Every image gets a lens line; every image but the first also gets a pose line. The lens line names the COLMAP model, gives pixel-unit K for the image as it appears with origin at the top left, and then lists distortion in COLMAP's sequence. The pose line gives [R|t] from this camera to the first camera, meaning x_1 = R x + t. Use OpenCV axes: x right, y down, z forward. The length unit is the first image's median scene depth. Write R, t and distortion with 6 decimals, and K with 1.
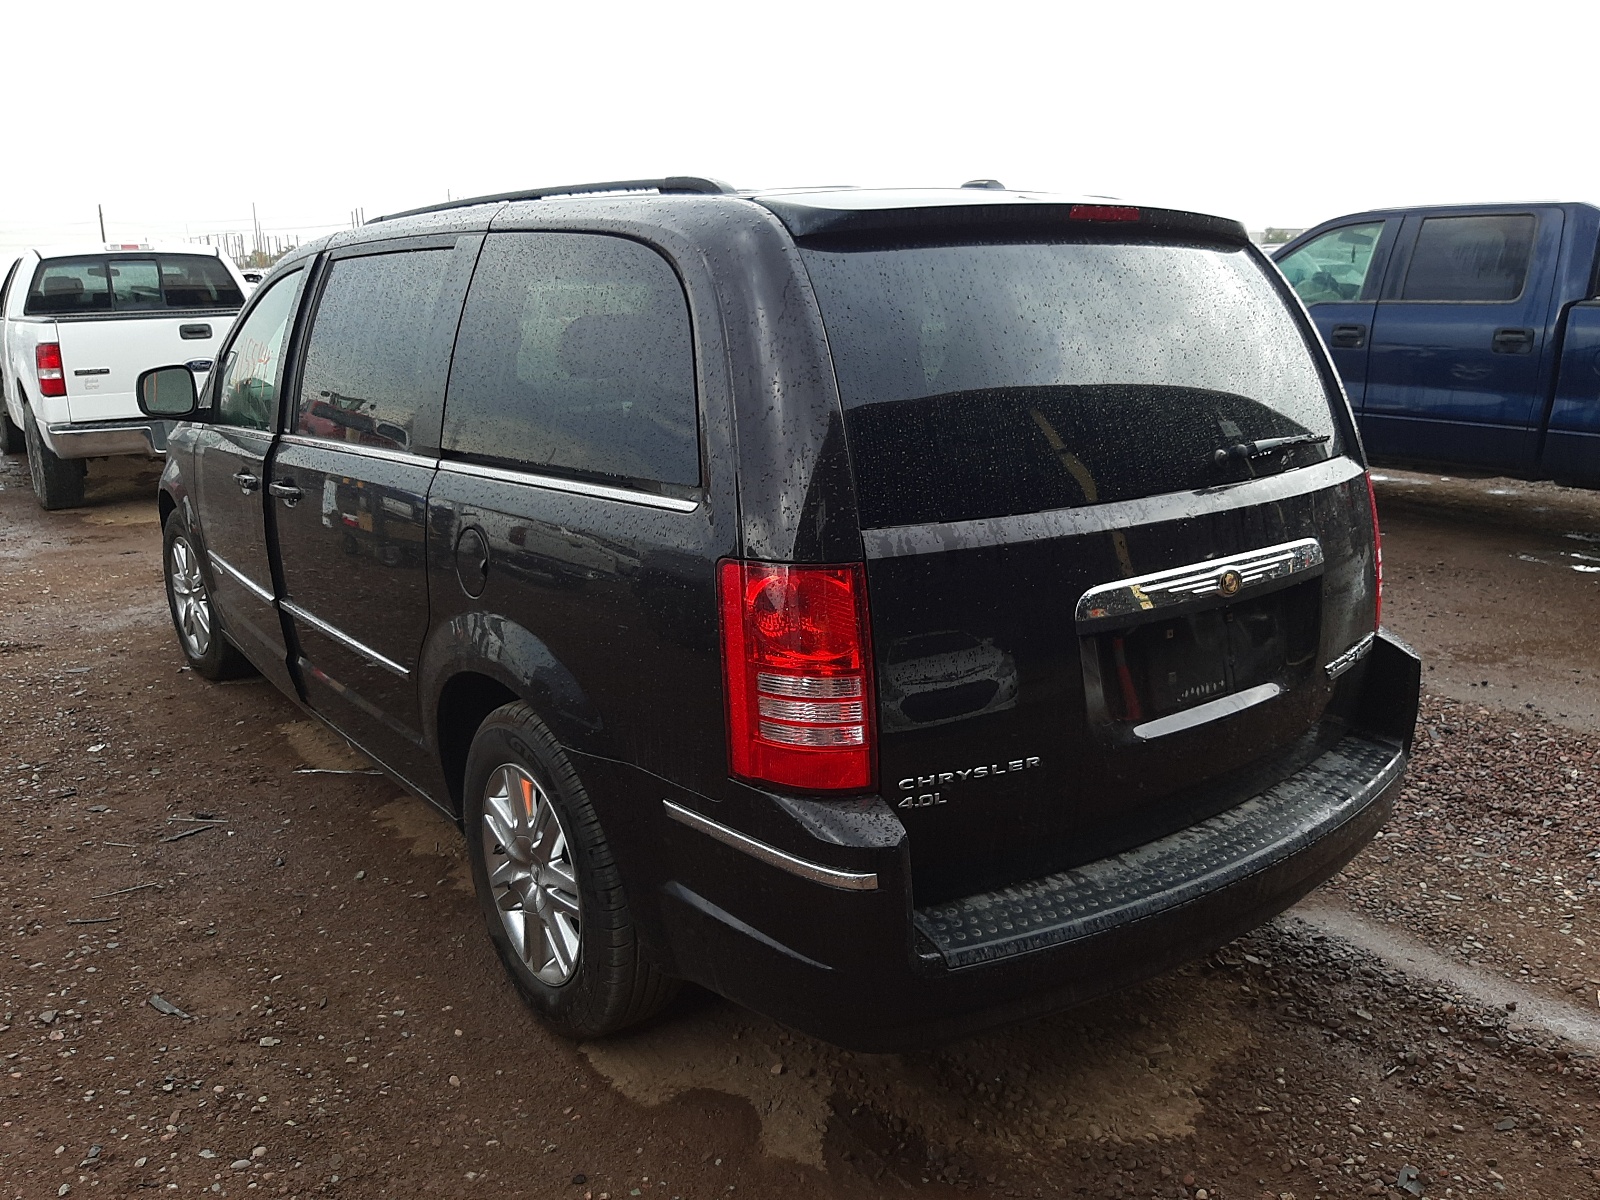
lens RADIAL K [[1240.9, 0, 794.0], [0, 1240.9, 588.5], [0, 0, 1]] dist [0.072269, -0.153886]
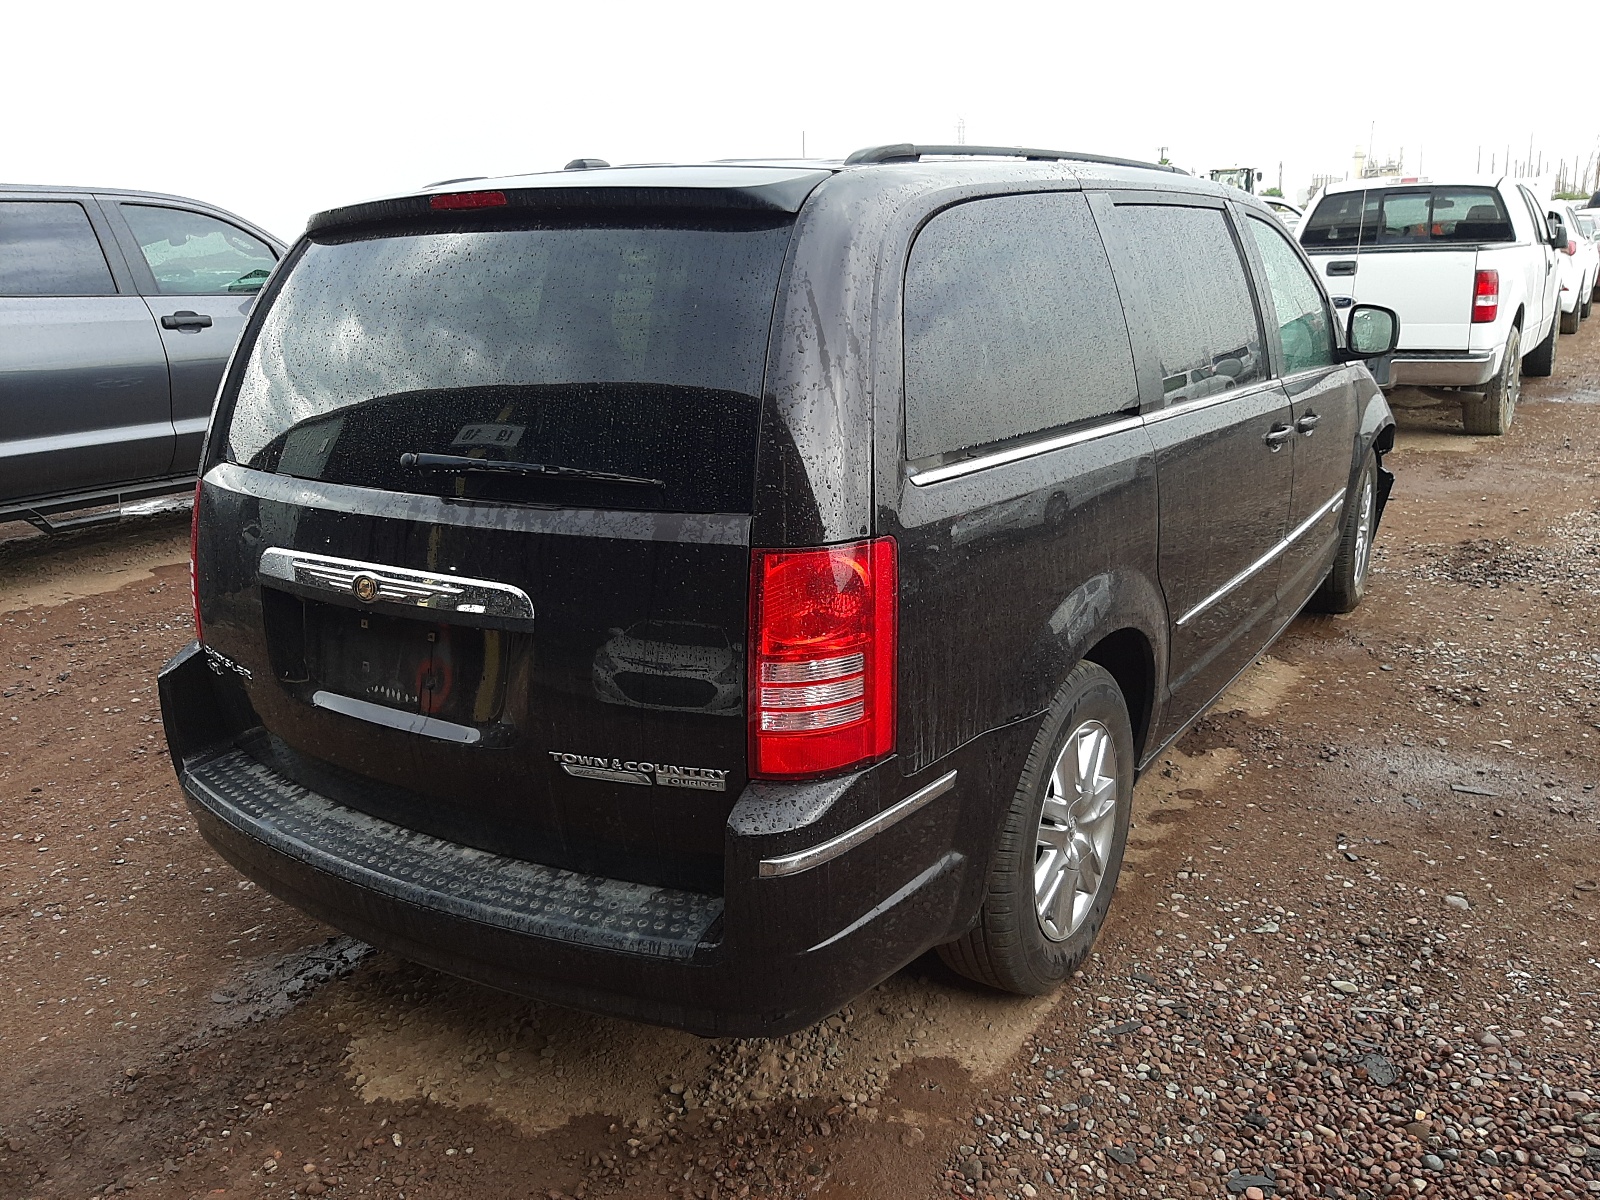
lens RADIAL K [[1241.7, 0, 800.0], [0, 1241.7, 600.0], [0, 0, 1]] dist [0.046446, -0.107332]
pose [[0.362078, 0.265301, -0.893597, 1.231071], [-0.201875, 0.958209, 0.202686, -0.239686], [0.910025, 0.107007, 0.400504, 0.844731]]
